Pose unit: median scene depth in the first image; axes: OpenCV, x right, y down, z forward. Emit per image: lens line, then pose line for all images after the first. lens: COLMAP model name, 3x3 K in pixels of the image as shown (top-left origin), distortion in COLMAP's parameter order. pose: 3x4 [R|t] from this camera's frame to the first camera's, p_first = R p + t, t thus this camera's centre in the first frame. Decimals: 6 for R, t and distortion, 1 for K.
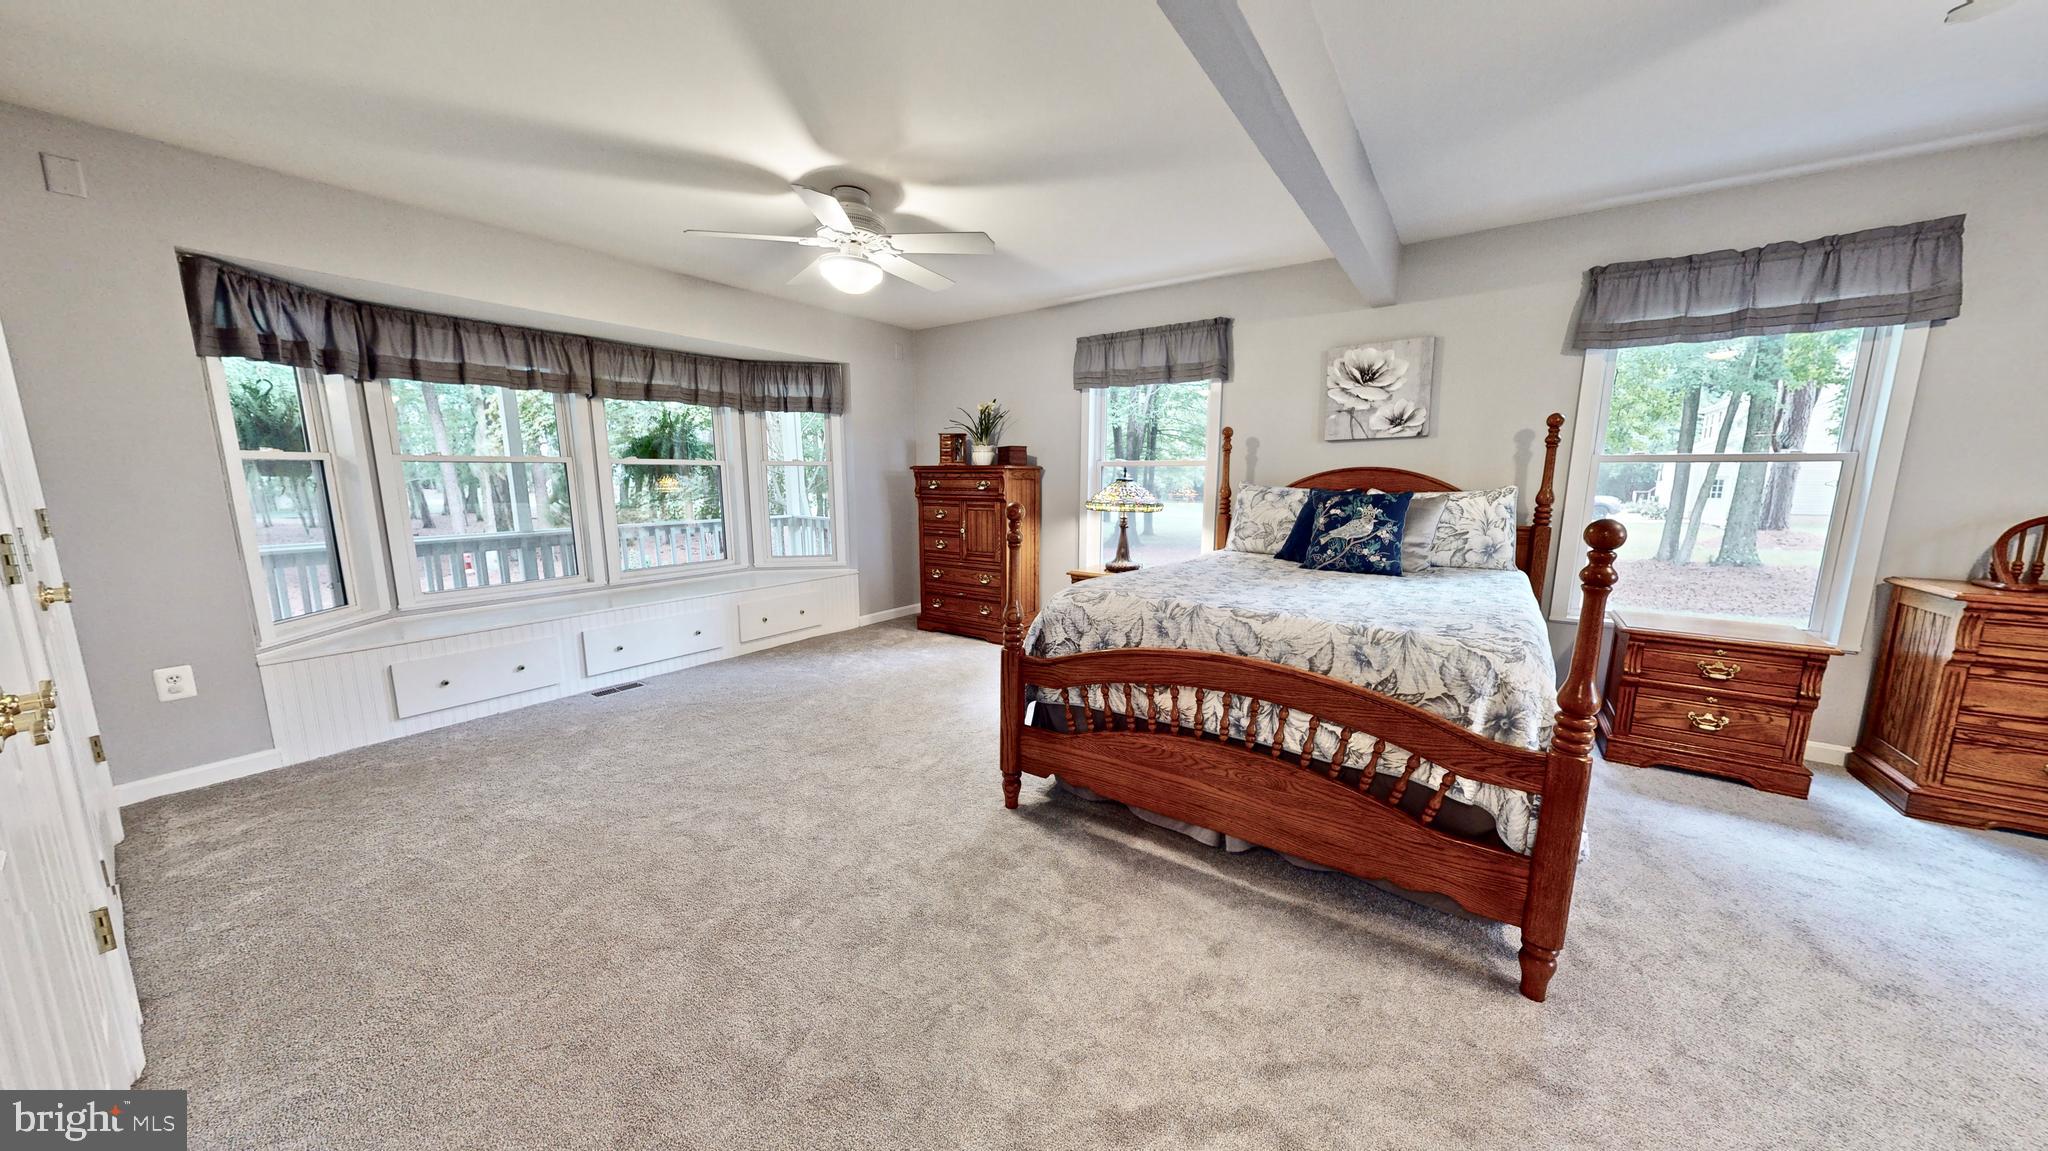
lens RADIAL K [[645.2, 0, 1026.4], [0, 645.2, 577.4], [0, 0, 1]] dist [-0.000349, 0.000094]
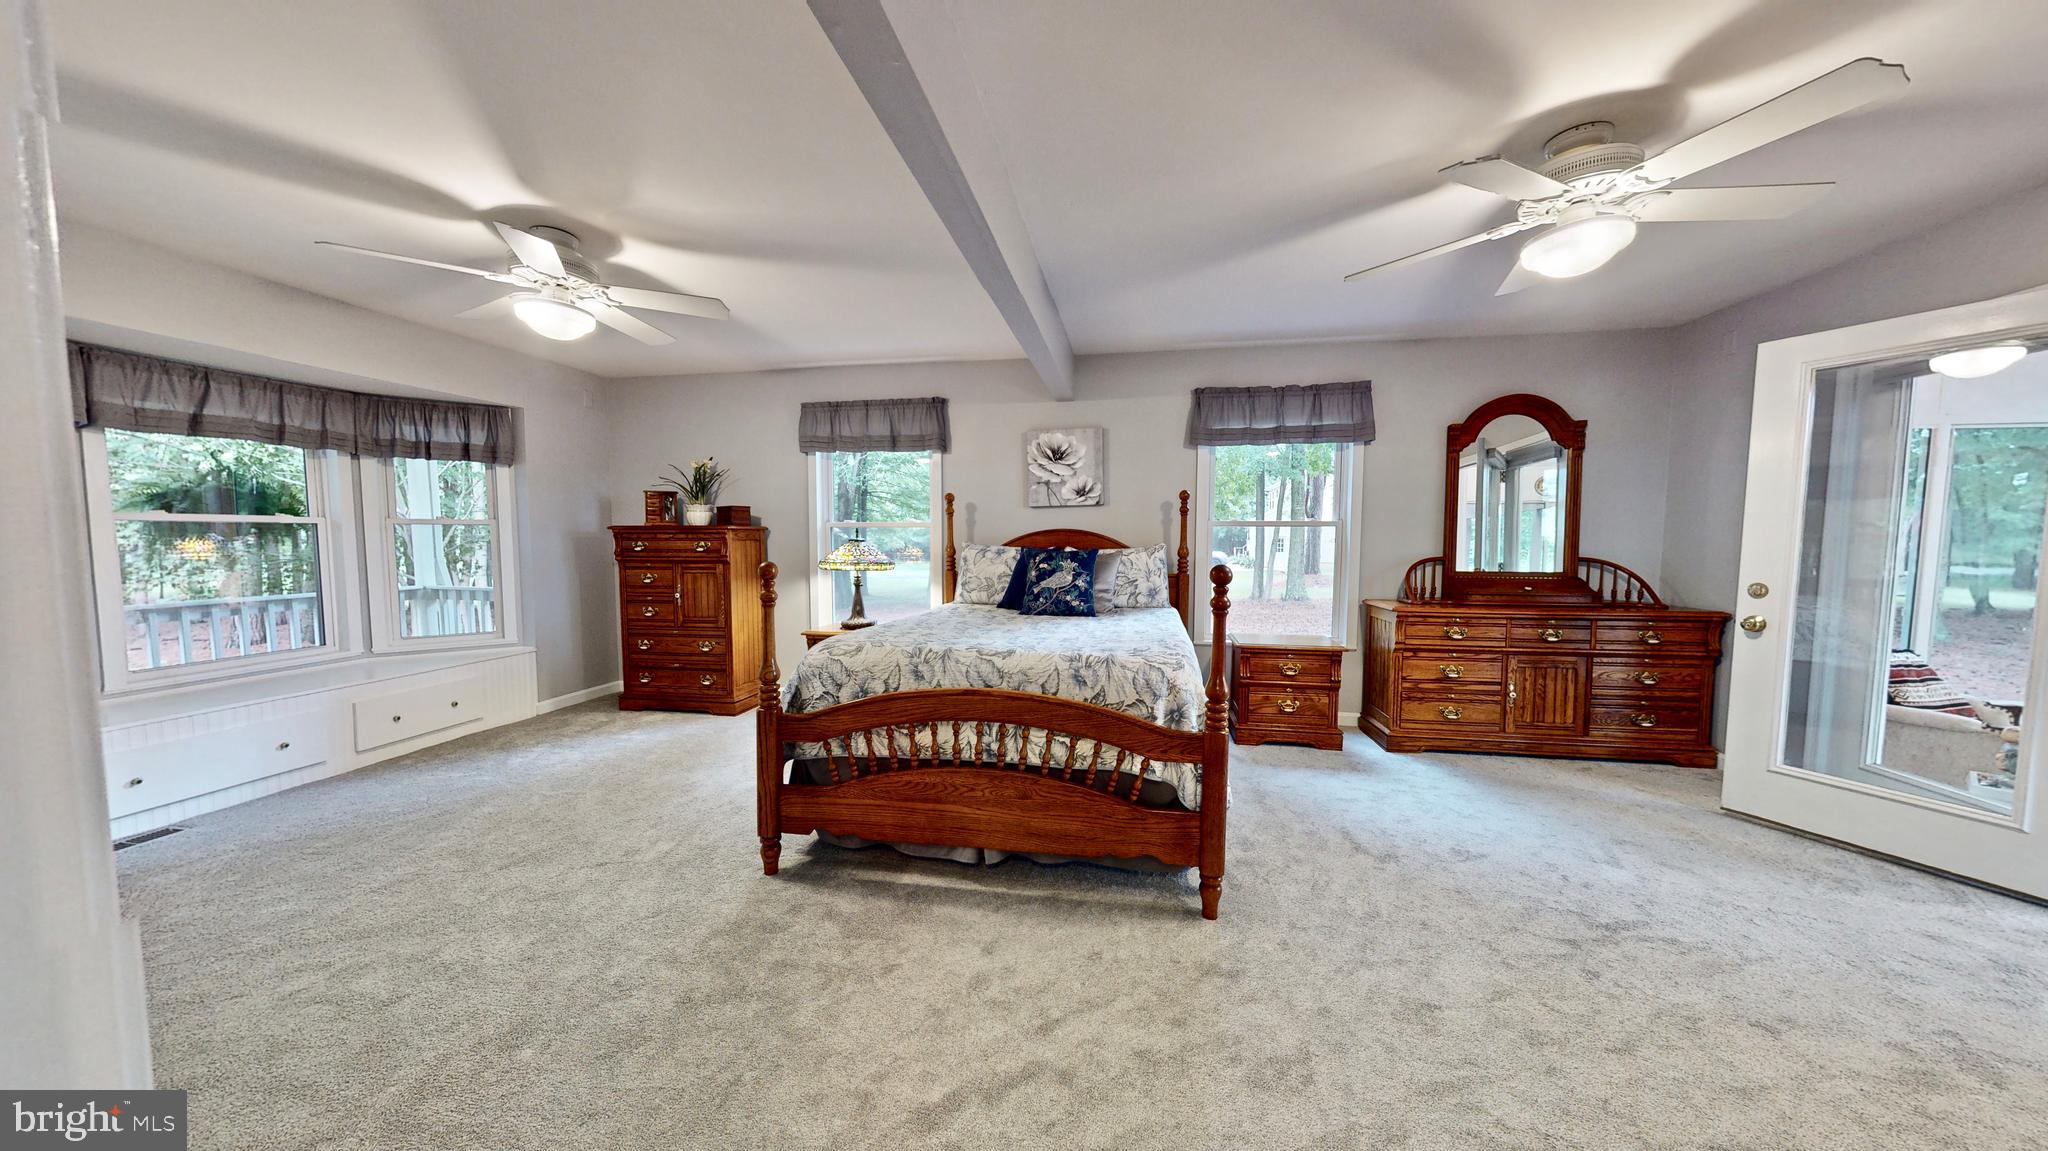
lens RADIAL K [[645.2, 0, 1024.5], [0, 645.2, 578.3], [0, 0, 1]] dist [-0.000349, 0.000094]
pose [[0.905855, -0.028189, 0.422649, -0.072278], [0.066701, 0.994828, -0.076607, 0.012633], [-0.418304, 0.097586, 0.903050, -0.077160]]
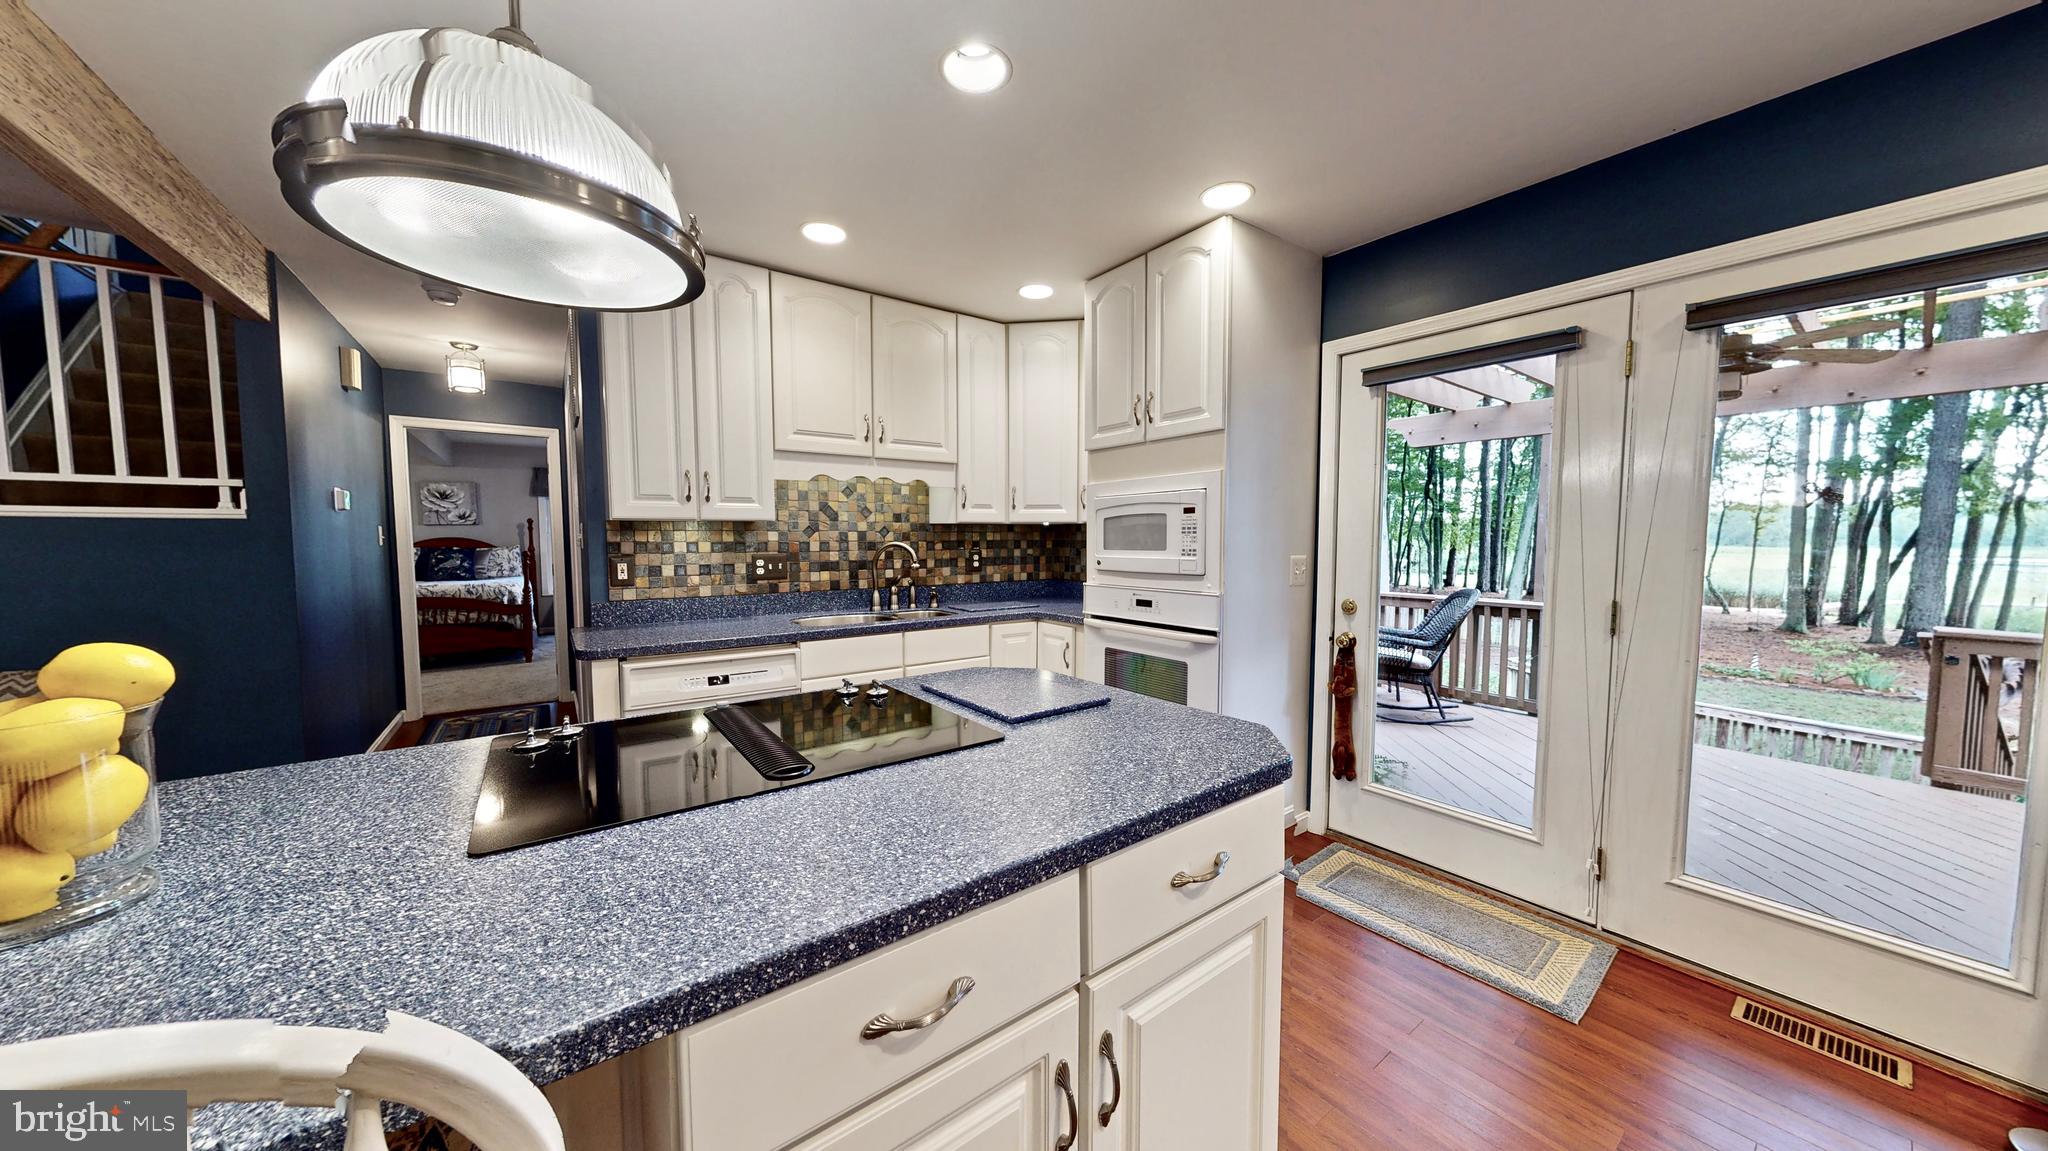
lens RADIAL K [[645.2, 0, 1022.6], [0, 645.2, 577.2], [0, 0, 1]] dist [-0.000349, 0.000094]
pose [[0.314435, -0.060988, 0.947318, -1.333123], [0.149616, 0.988645, 0.013988, 0.315524], [-0.937415, 0.137336, 0.319989, -2.126556]]
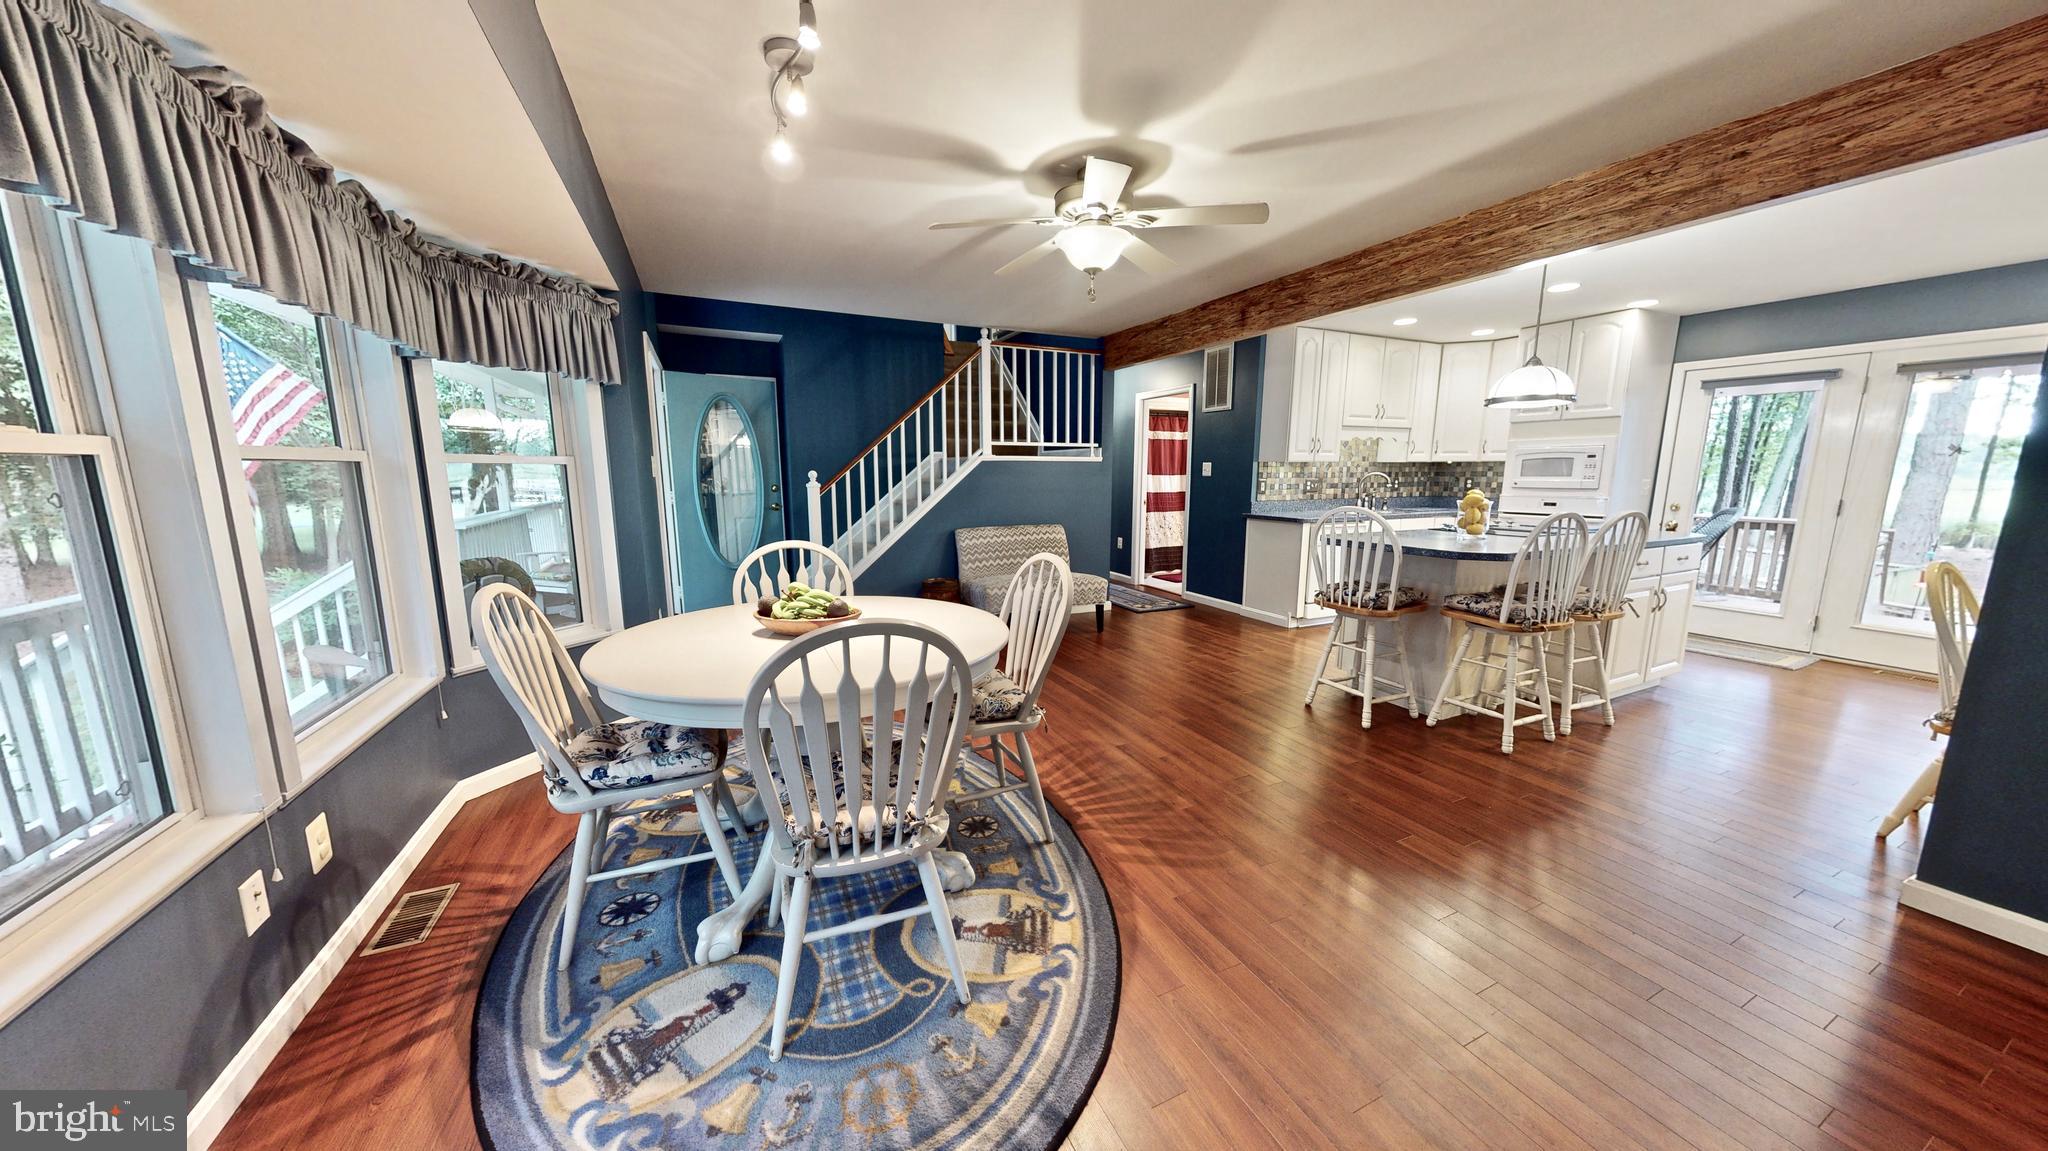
lens RADIAL K [[645.2, 0, 1020.2], [0, 645.2, 577.2], [0, 0, 1]] dist [-0.000349, 0.000094]
pose [[0.496502, -0.144414, 0.855939, -5.480625], [0.138056, 0.986650, 0.086386, 0.066953], [-0.856987, 0.075277, 0.509810, -0.609709]]
